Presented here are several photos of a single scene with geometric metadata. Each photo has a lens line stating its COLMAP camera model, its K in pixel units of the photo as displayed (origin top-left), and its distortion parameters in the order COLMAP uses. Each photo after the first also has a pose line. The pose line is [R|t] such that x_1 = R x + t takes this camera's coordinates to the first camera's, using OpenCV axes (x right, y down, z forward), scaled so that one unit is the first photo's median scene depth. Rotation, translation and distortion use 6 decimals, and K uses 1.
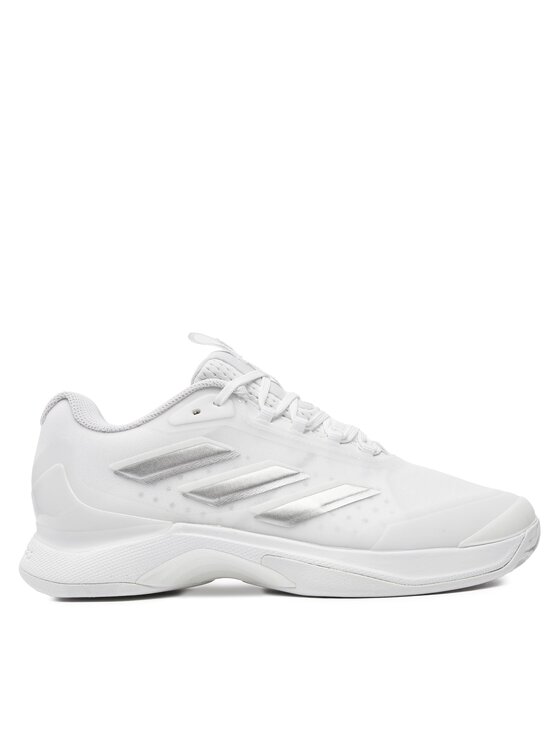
lens RADIAL K [[982.9, 0, 280.0], [0, 982.9, 373.0], [0, 0, 1]] dist [-0.010669, -0.001986]
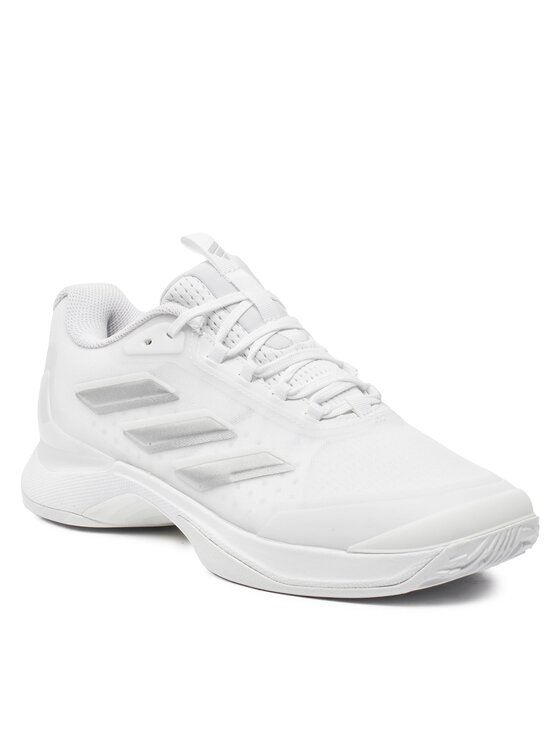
lens RADIAL K [[2200.5, 0, 280.0], [0, 2200.5, 373.0], [0, 0, 1]] dist [-0.032823, 0.239110]
pose [[0.762196, 0.158812, -0.627564, 1.273897], [0.029806, 0.959803, 0.279089, -0.490816], [0.646660, -0.231425, 0.726824, -0.376186]]
